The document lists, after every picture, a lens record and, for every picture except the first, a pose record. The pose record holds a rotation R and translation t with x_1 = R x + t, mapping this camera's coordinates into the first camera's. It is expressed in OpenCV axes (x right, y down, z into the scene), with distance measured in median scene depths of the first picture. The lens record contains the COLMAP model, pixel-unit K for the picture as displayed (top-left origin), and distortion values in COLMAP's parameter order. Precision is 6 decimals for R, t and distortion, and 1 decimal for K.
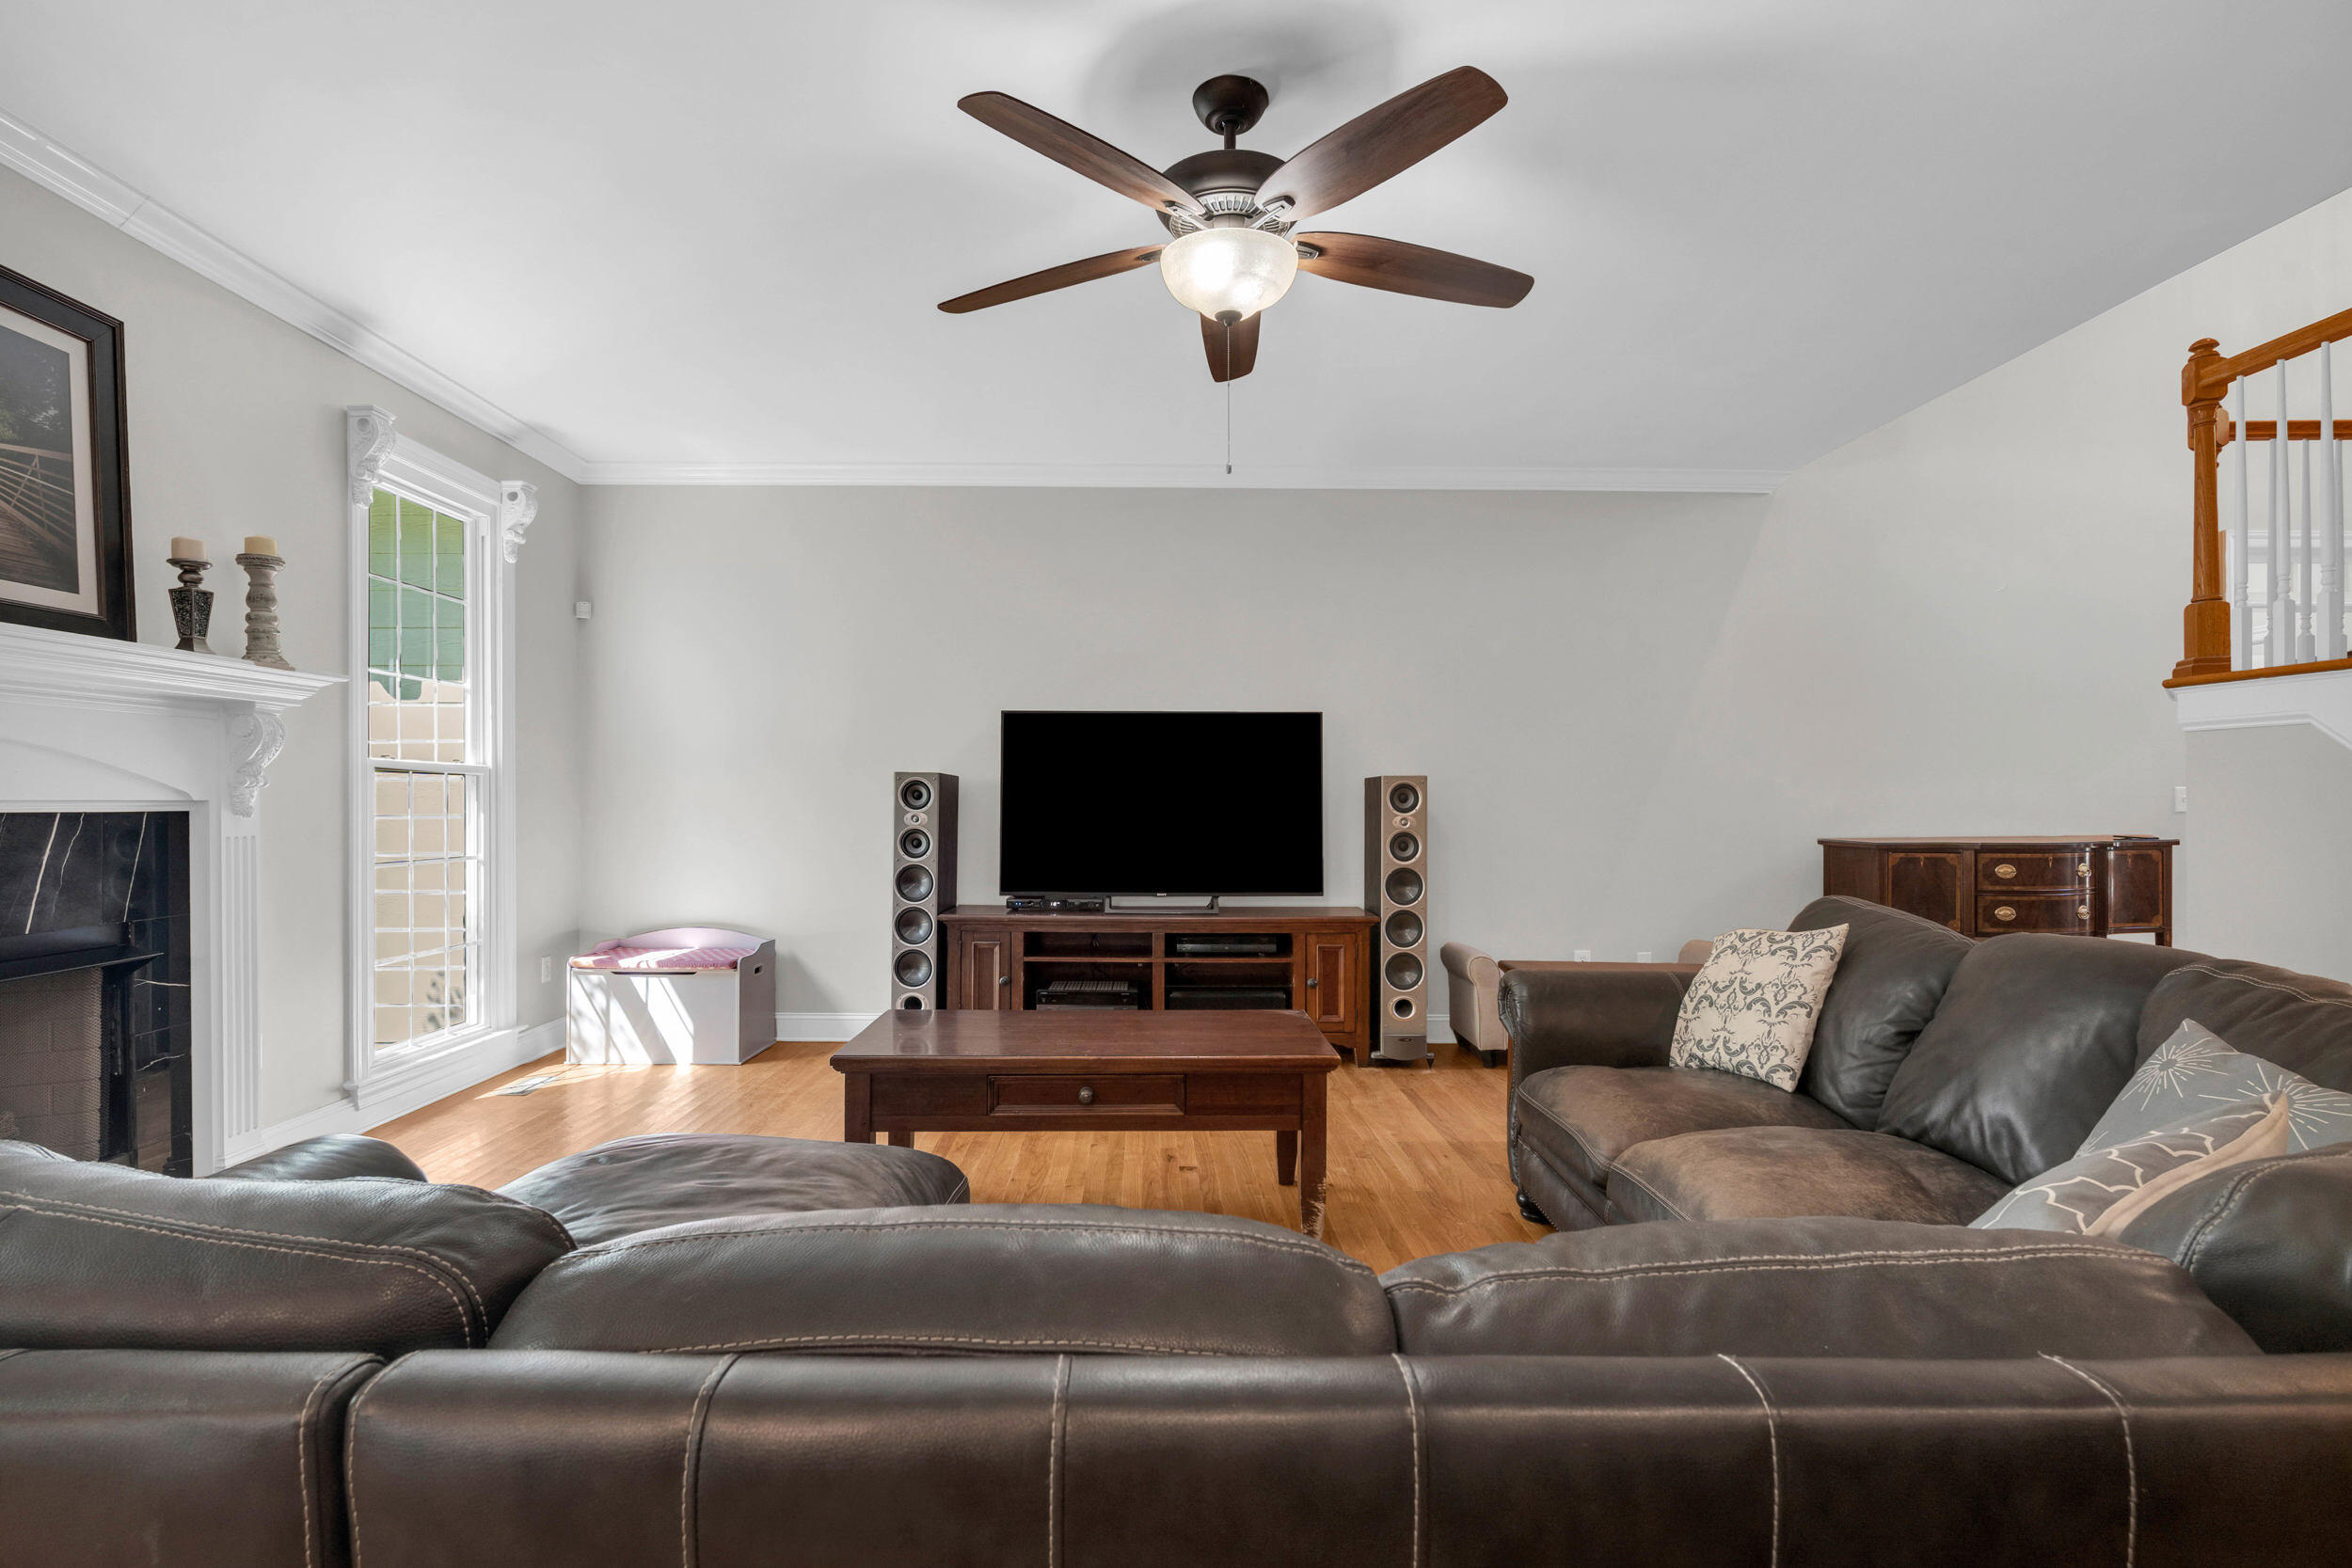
lens RADIAL K [[1105.2, 0, 1162.7], [0, 1105.2, 796.2], [0, 0, 1]] dist [-0.007856, 0.000511]
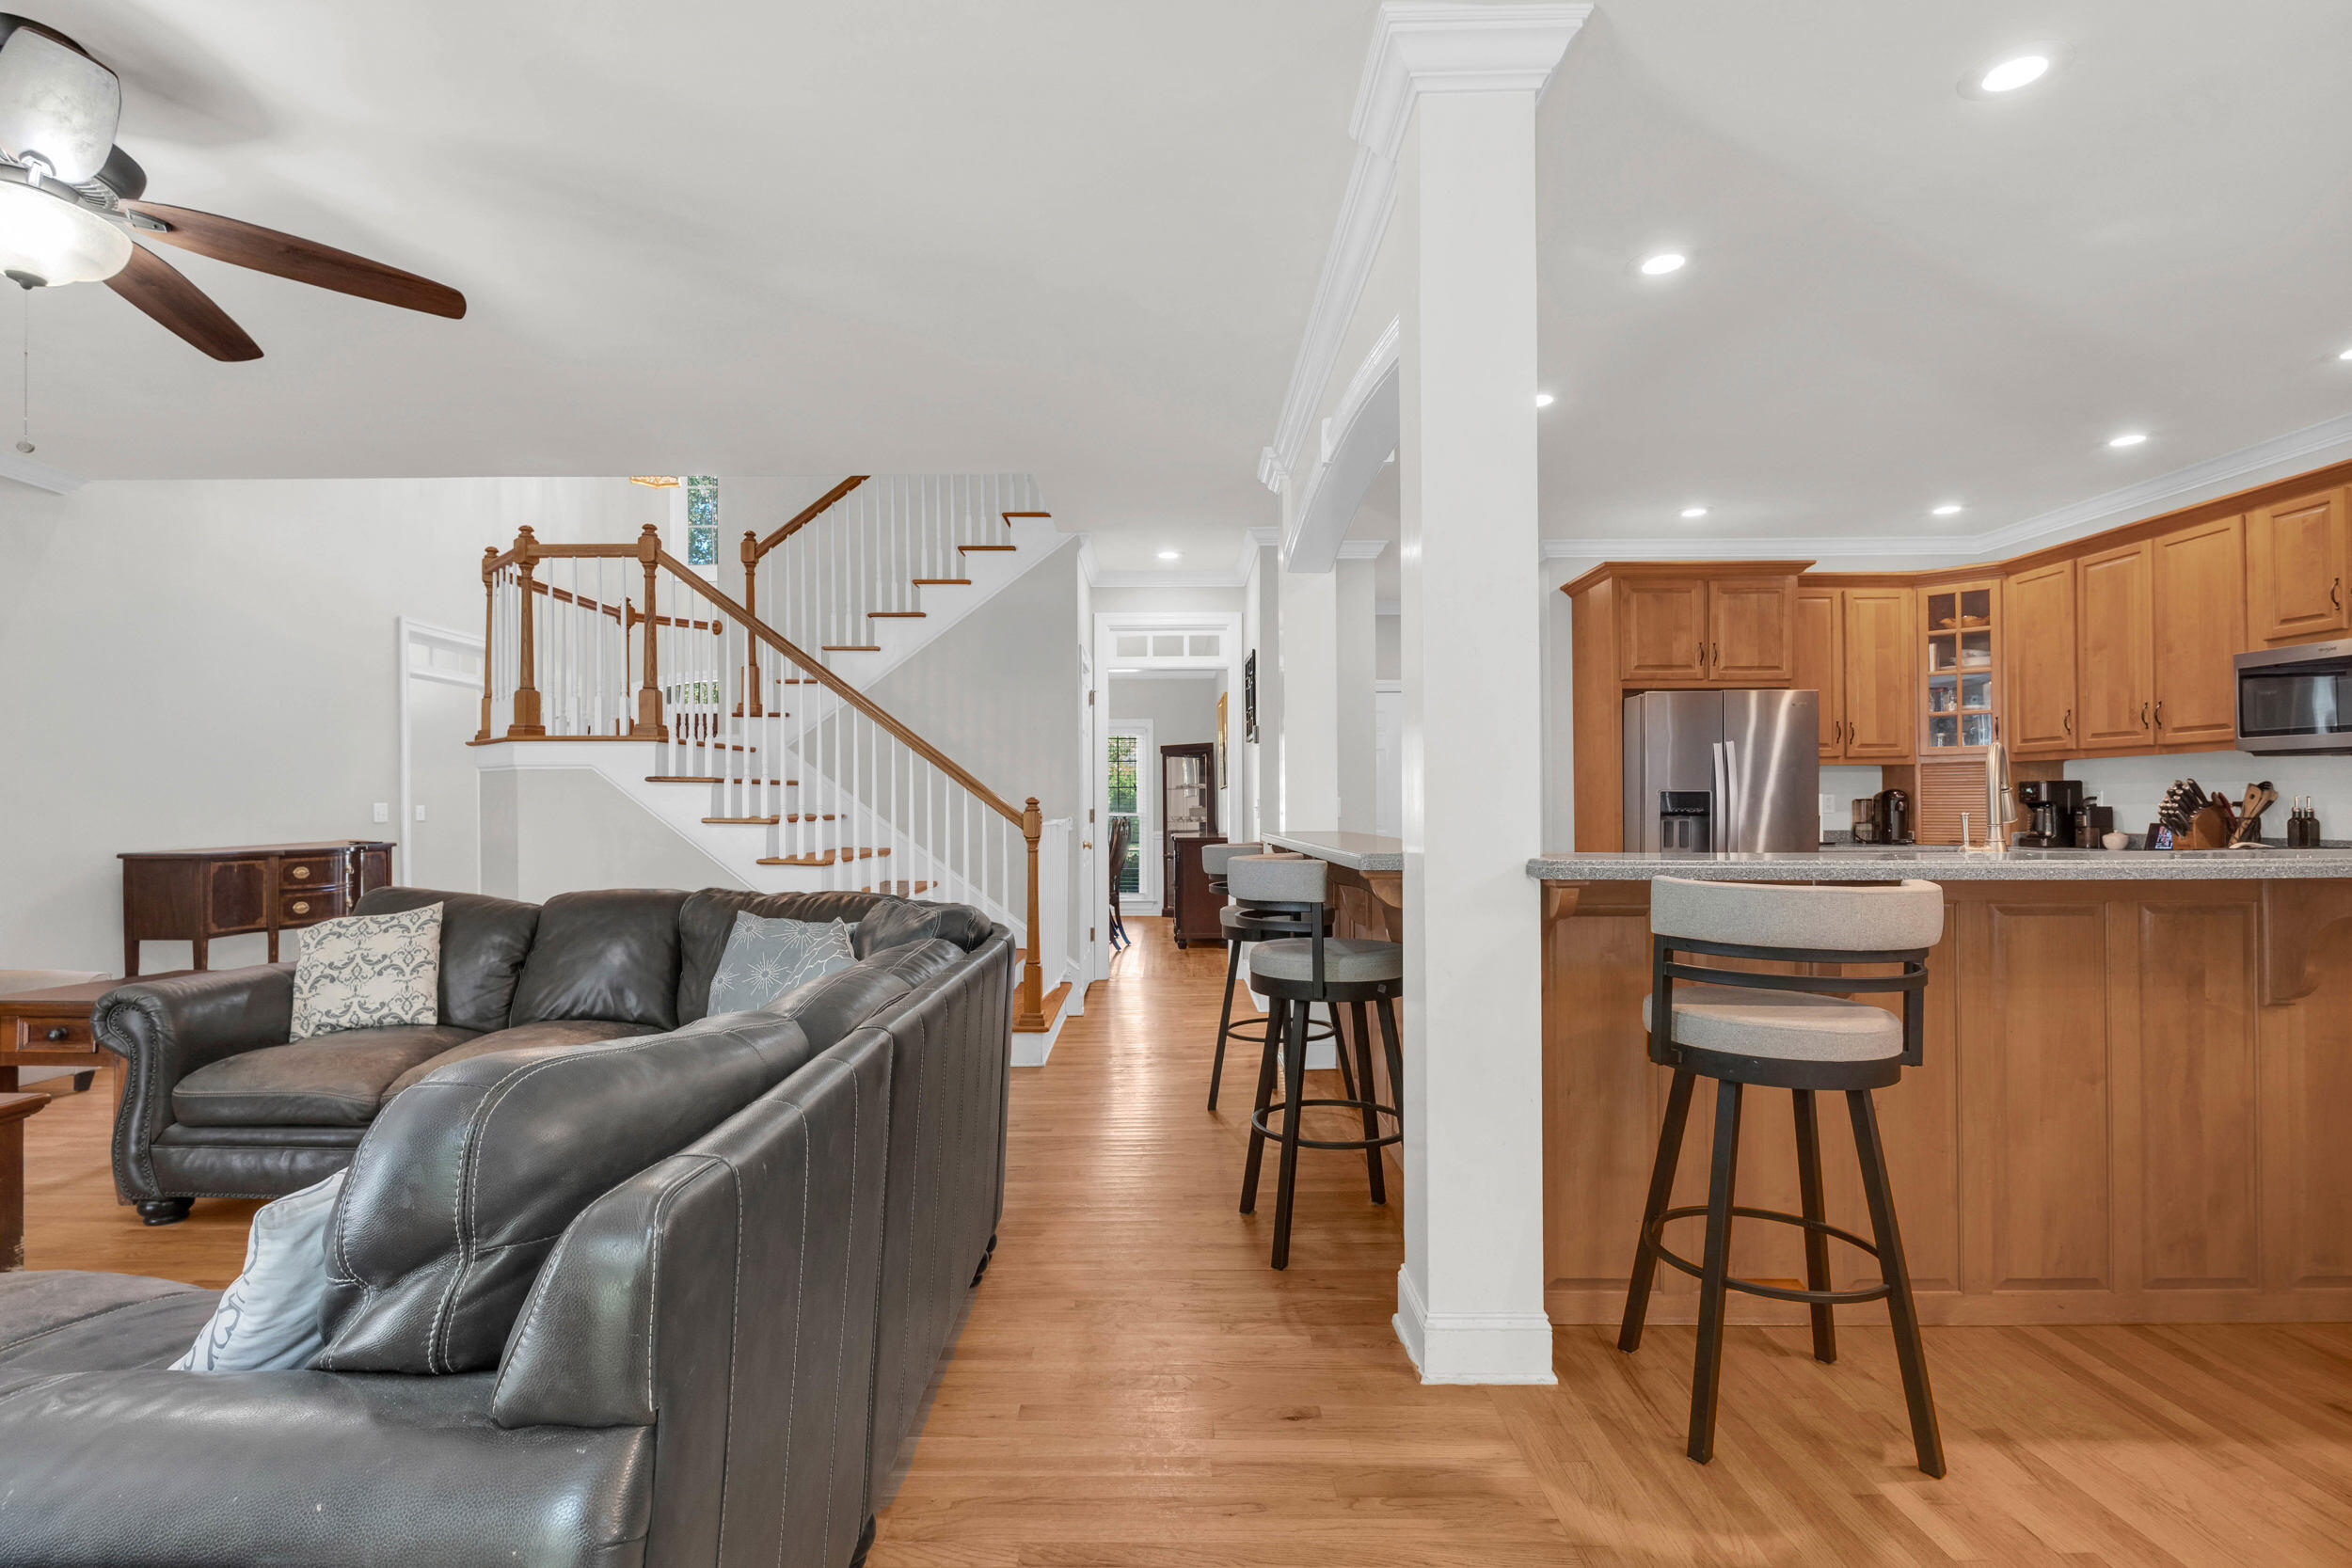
lens RADIAL K [[1105.2, 0, 1167.3], [0, 1105.2, 803.2], [0, 0, 1]] dist [-0.007856, 0.000511]
pose [[0.007594, 0.005831, 0.999954, -0.677657], [0.000231, 0.999983, -0.005833, -0.001944], [-0.999971, 0.000275, 0.007592, 0.053725]]
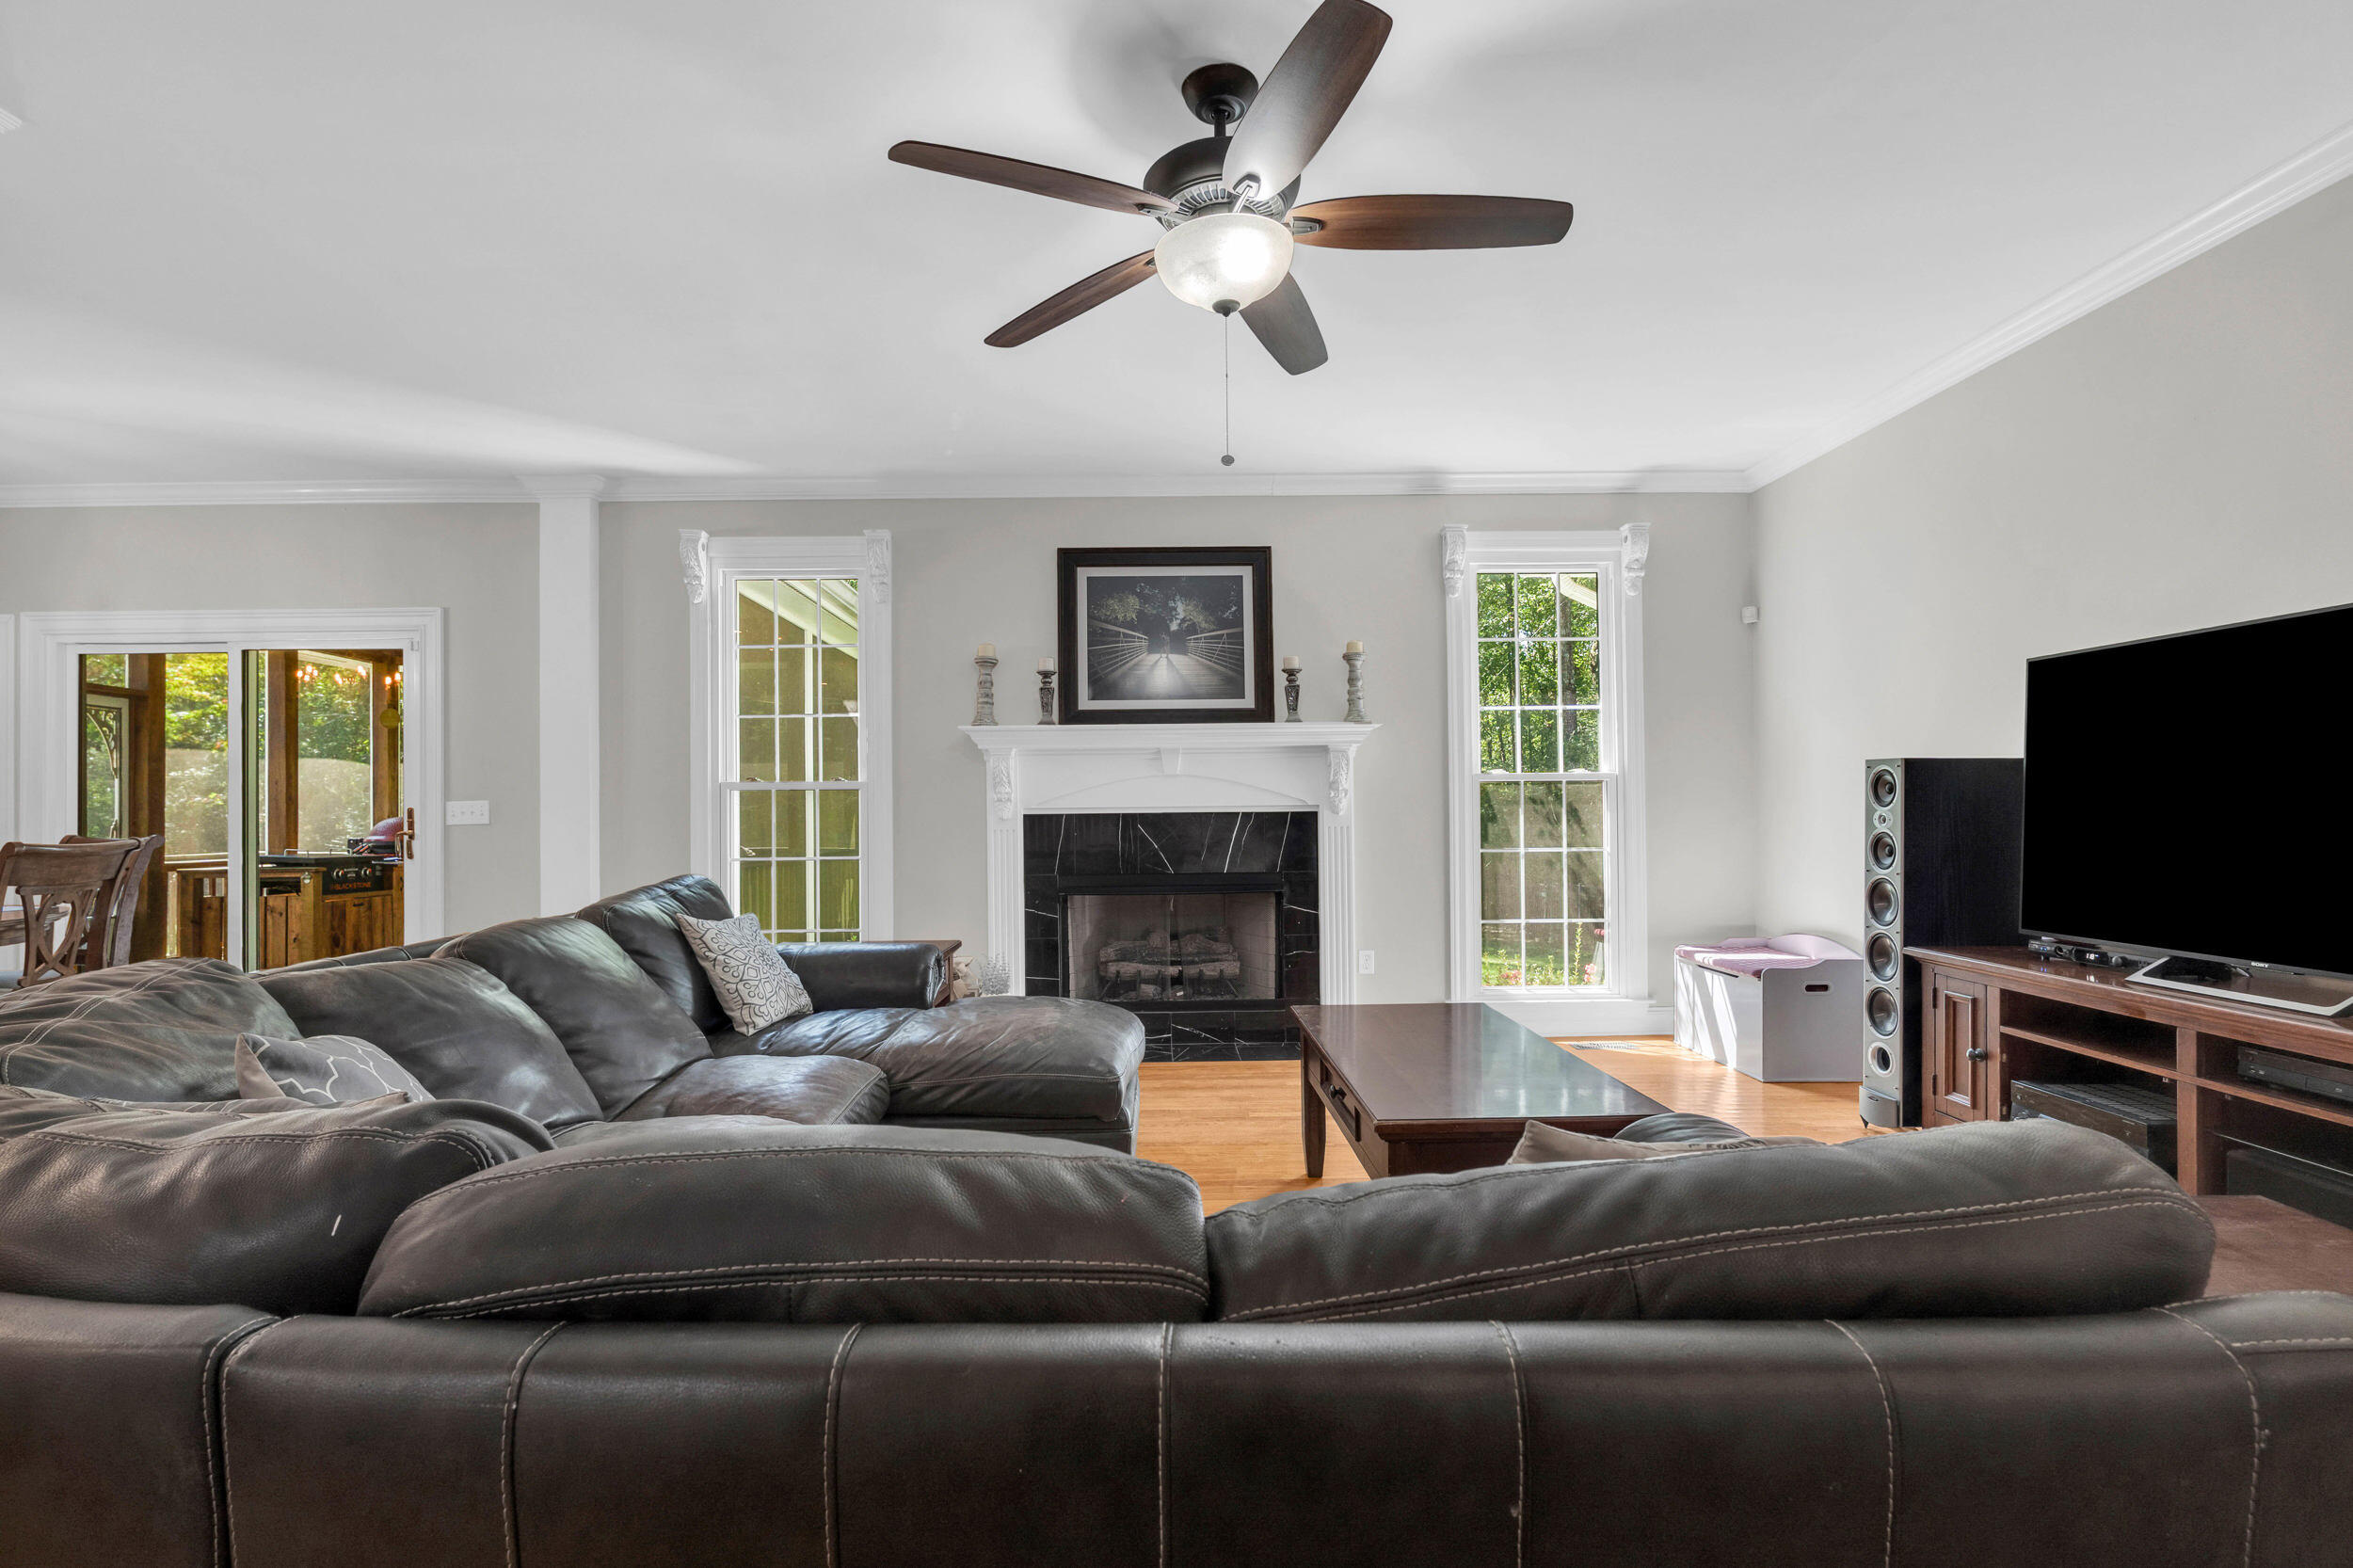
lens RADIAL K [[1105.8, 0, 1176.0], [0, 1105.8, 797.3], [0, 0, 1]] dist [-0.007856, 0.000511]
pose [[0.001752, -0.013925, -0.999902, 0.836448], [0.015804, 0.999779, -0.013896, 0.012295], [0.999874, -0.015778, 0.001972, 0.766392]]
